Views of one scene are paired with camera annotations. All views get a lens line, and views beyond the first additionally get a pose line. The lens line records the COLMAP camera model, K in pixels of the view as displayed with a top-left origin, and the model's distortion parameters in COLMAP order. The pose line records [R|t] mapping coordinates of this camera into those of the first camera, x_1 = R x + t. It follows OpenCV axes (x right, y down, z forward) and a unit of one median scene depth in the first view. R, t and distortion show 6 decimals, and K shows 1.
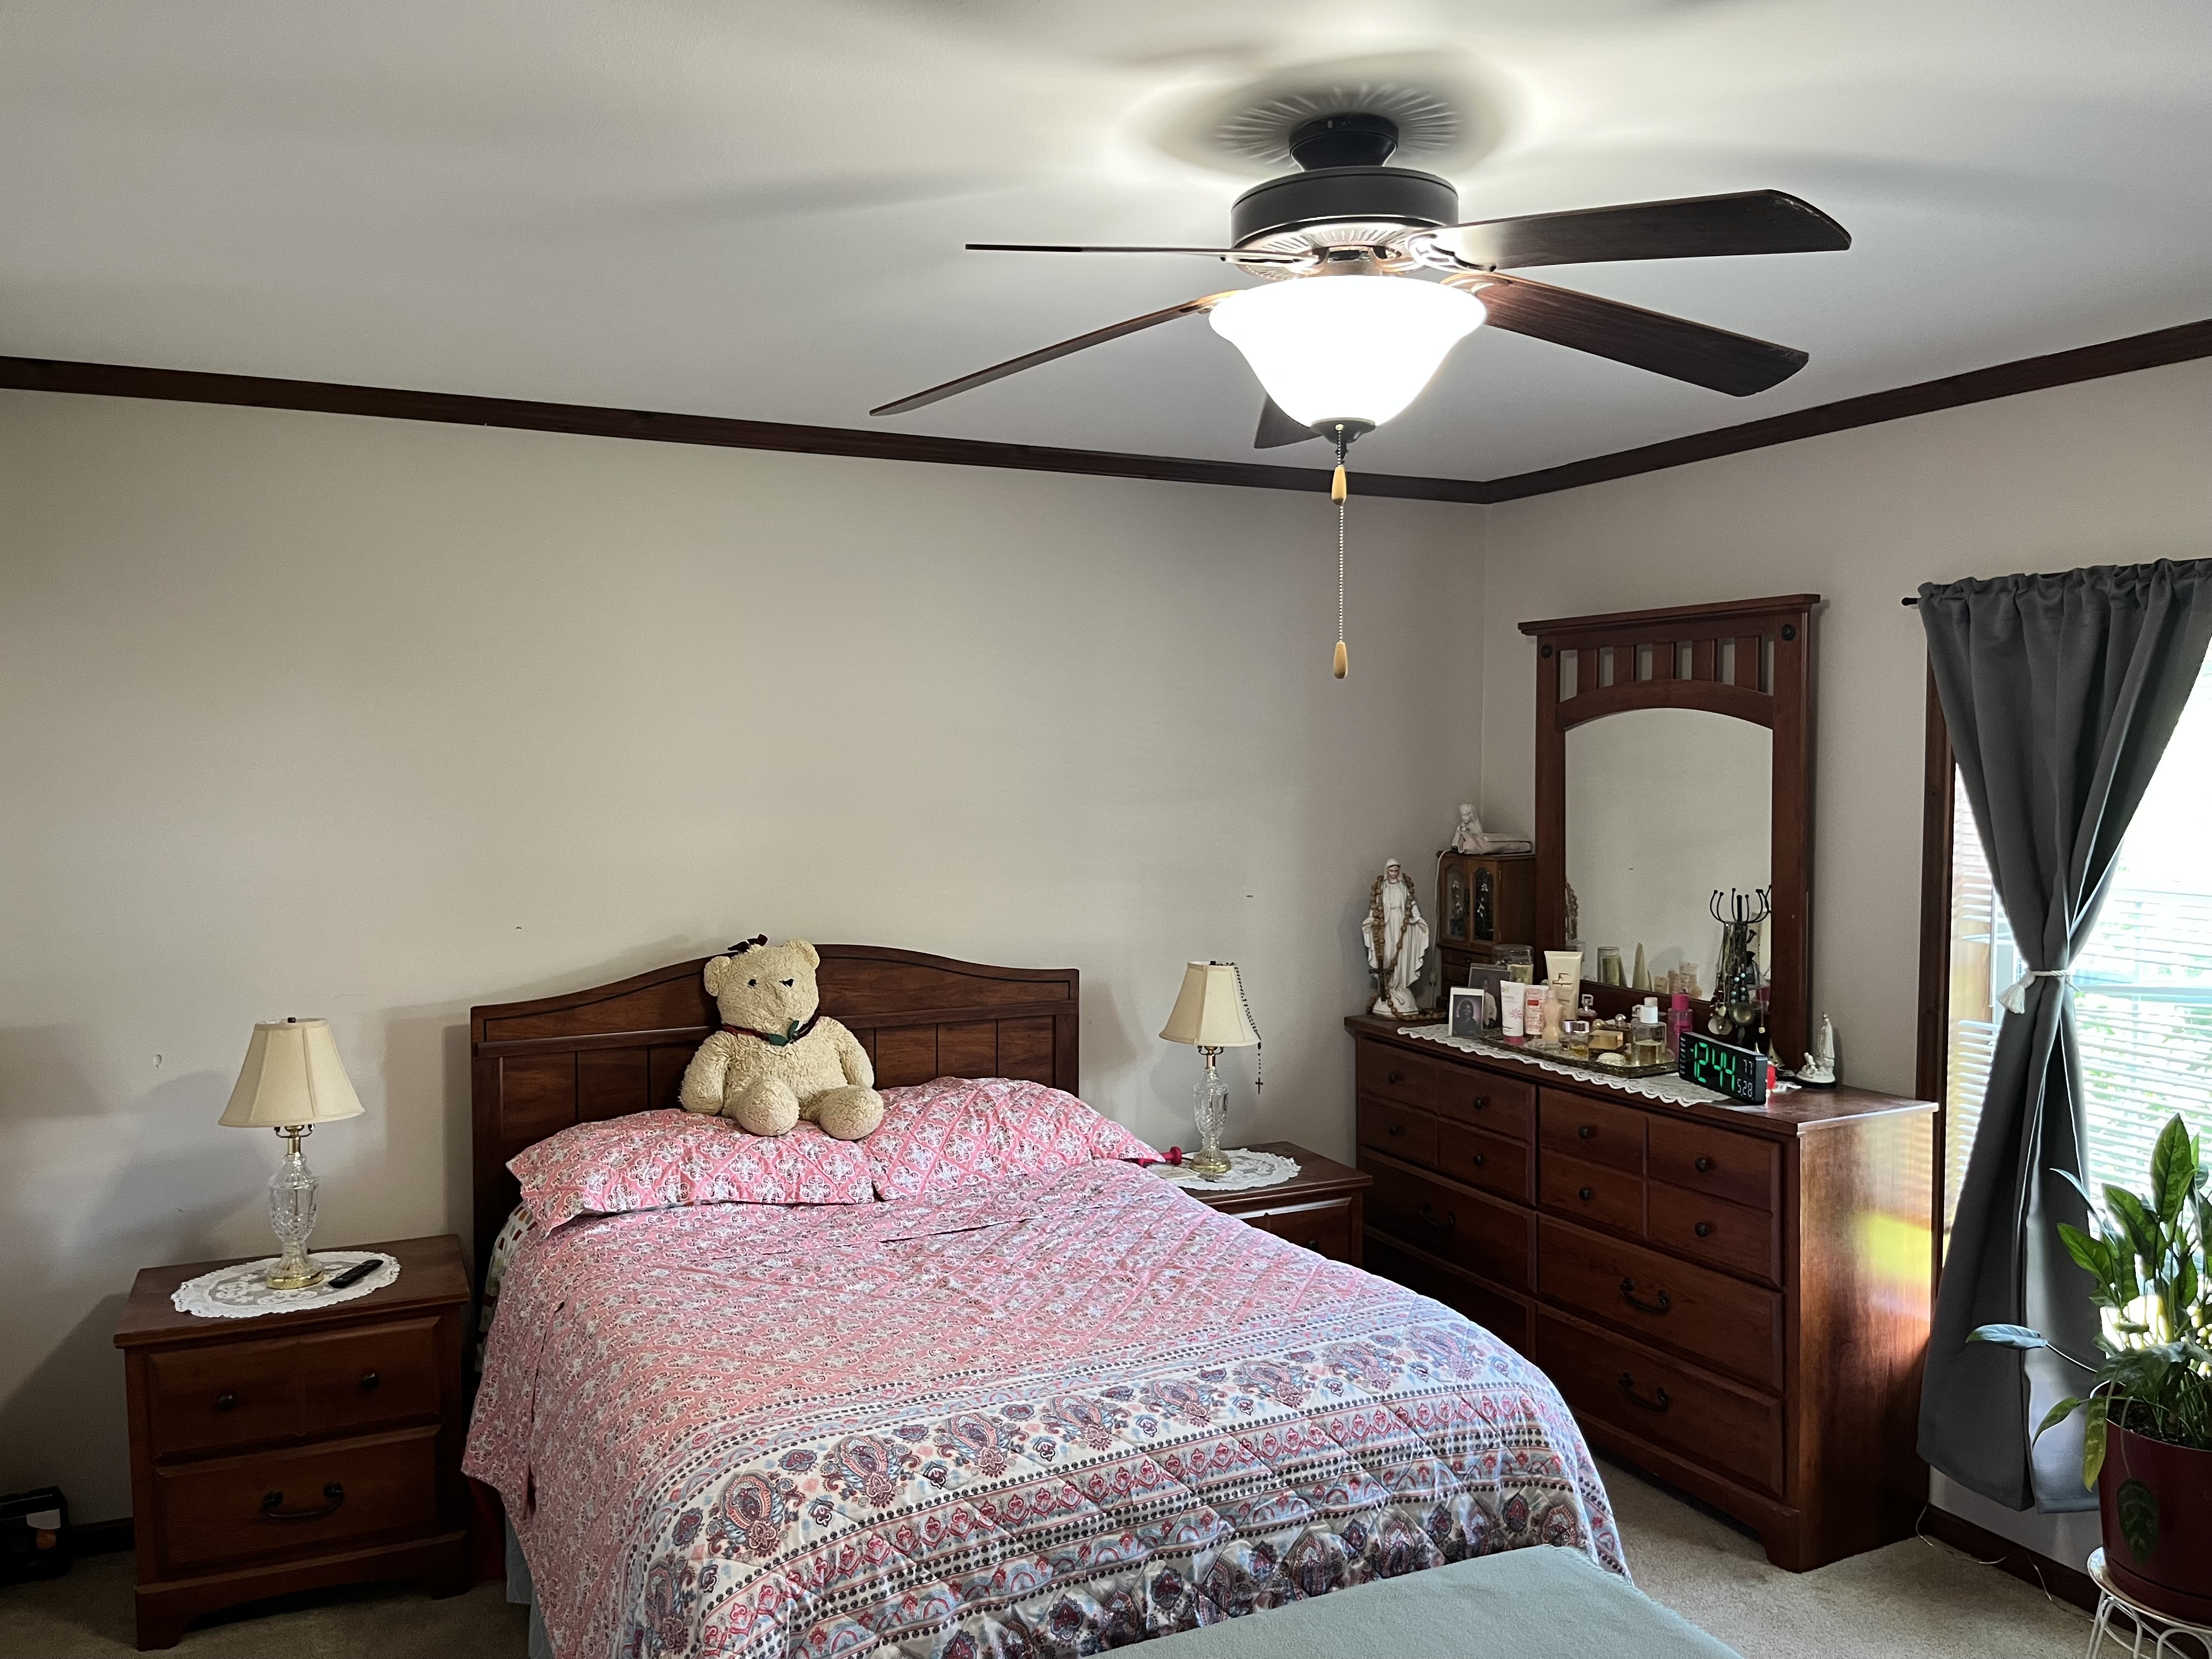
lens RADIAL K [[1704.5, 0, 1106.0], [0, 1704.5, 829.5], [0, 0, 1]] dist [0.014367, 0.003599]
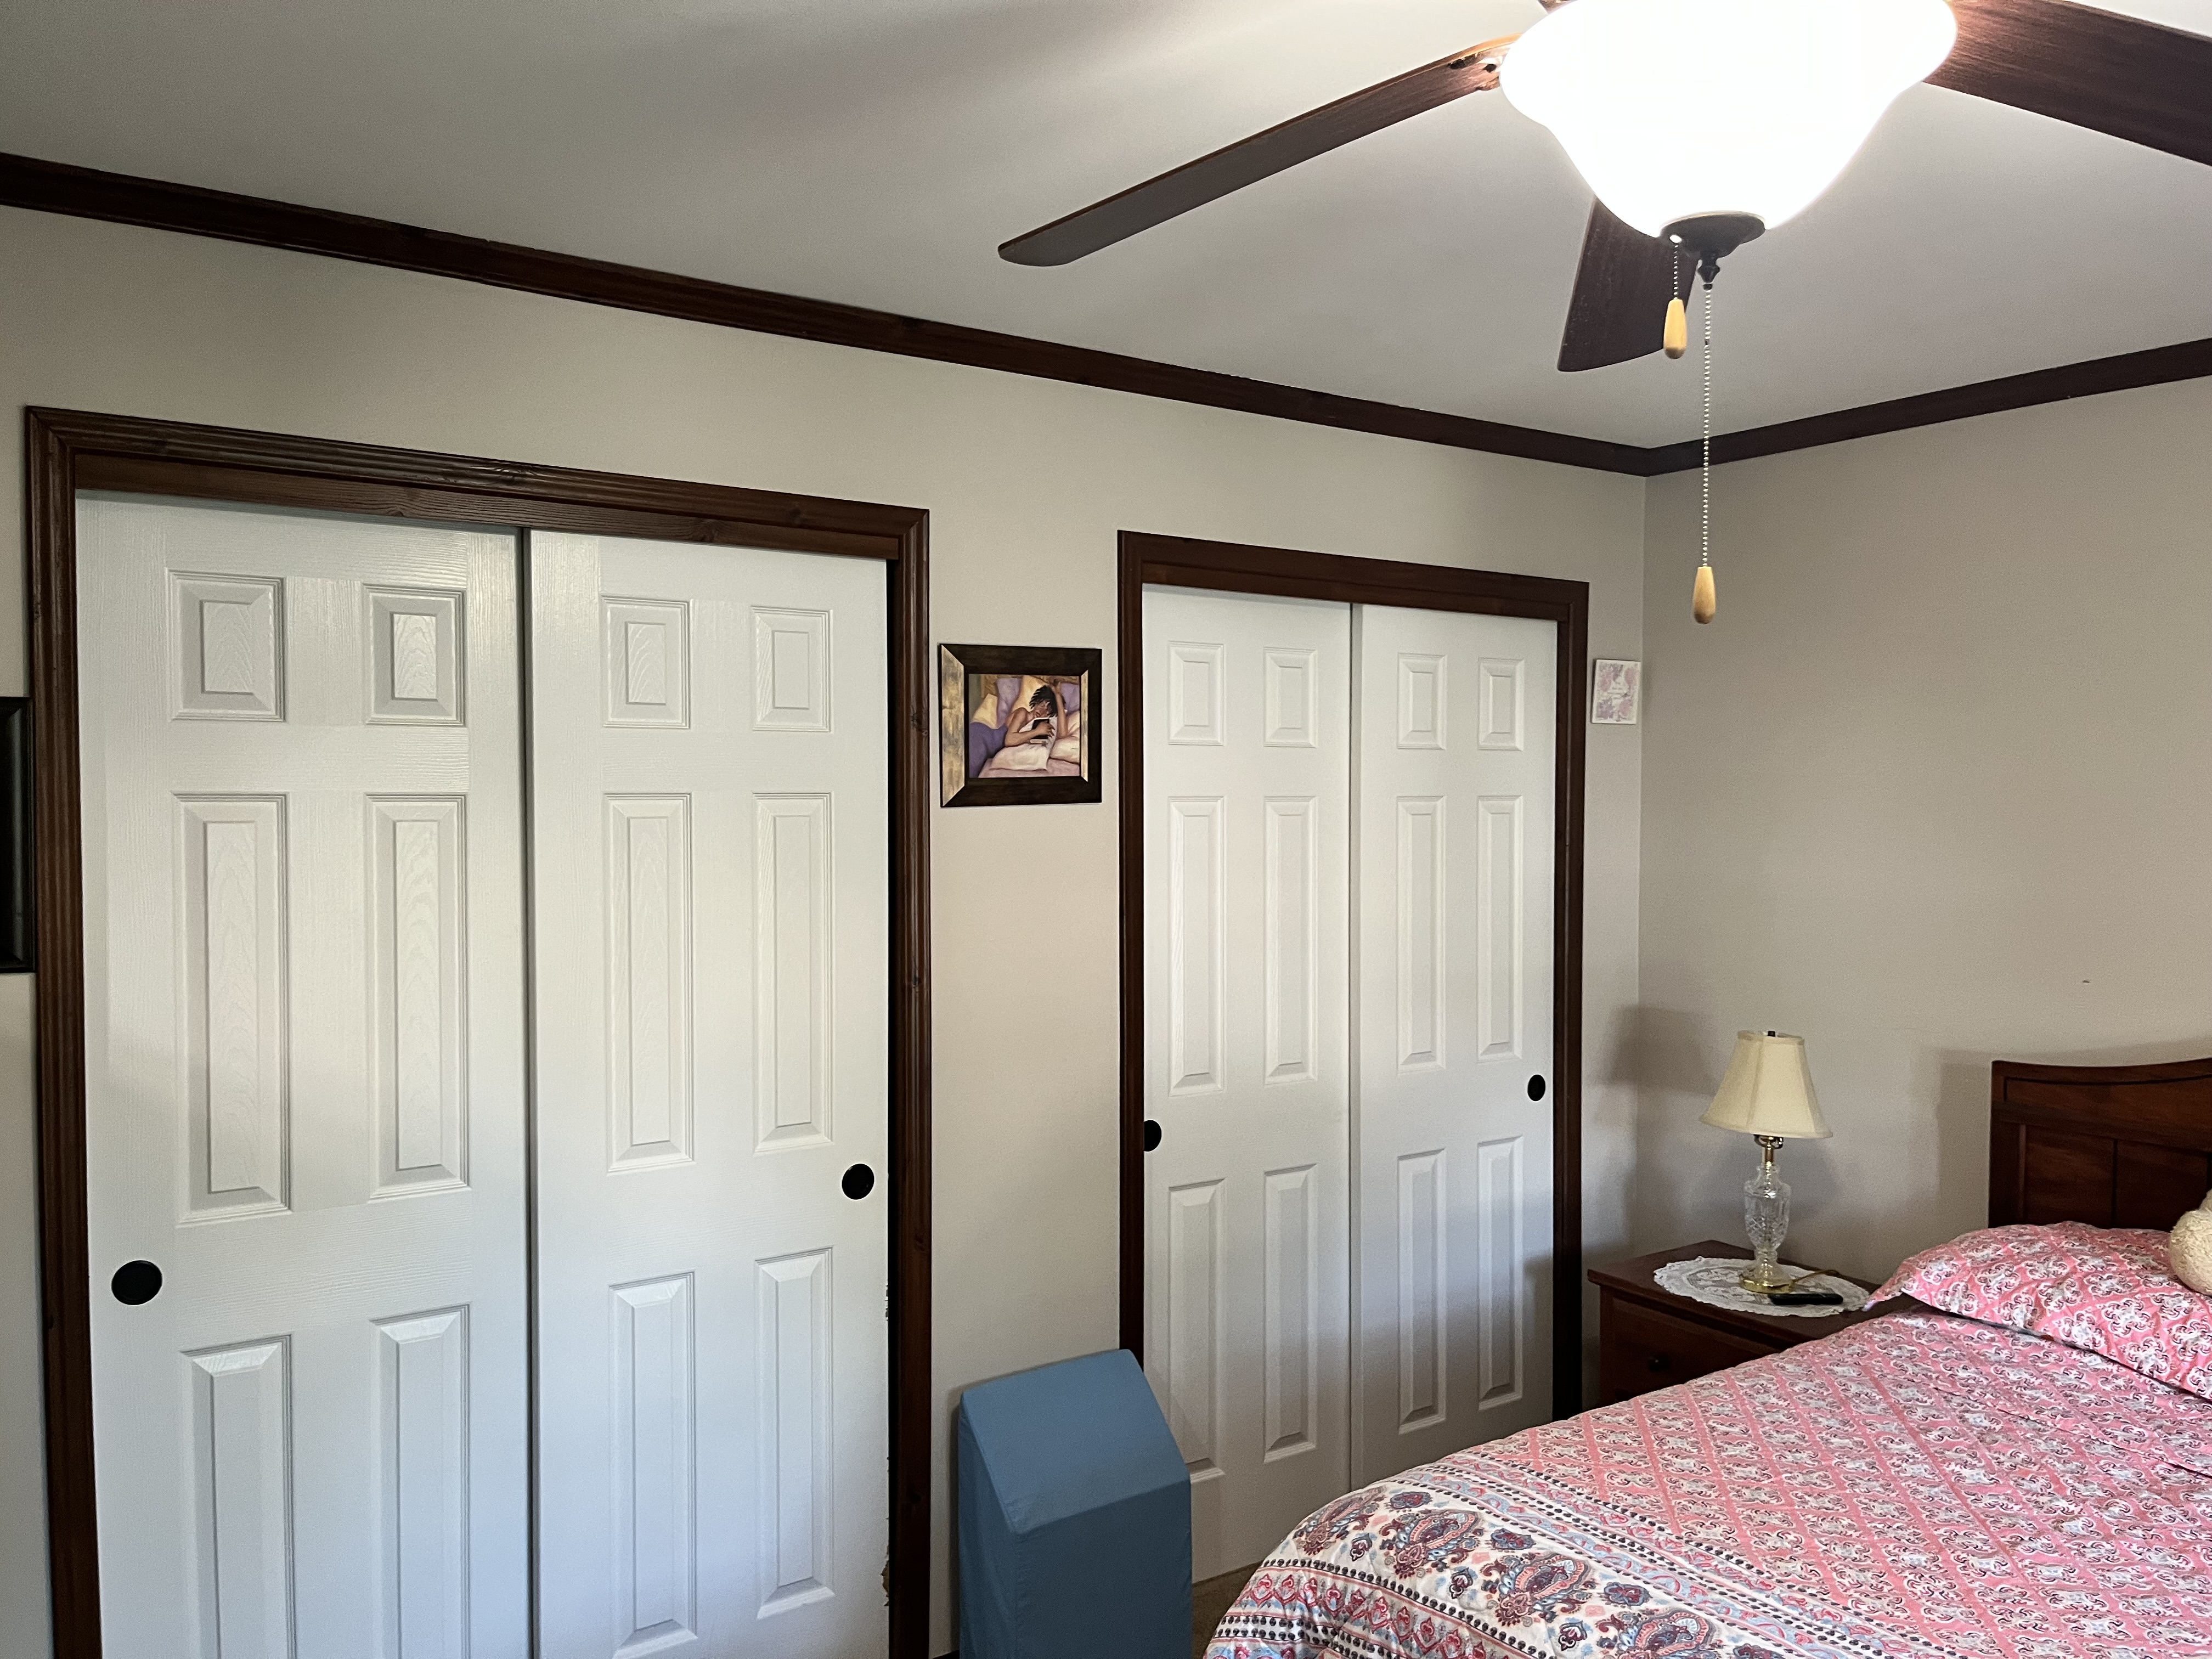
lens RADIAL K [[1675.5, 0, 1106.0], [0, 1675.5, 829.5], [0, 0, 1]] dist [0.094880, -0.127702]
pose [[0.155224, 0.022734, -0.987618, 0.666811], [-0.051102, 0.998581, 0.014954, -0.009290], [0.986557, 0.048148, 0.156165, 0.616465]]
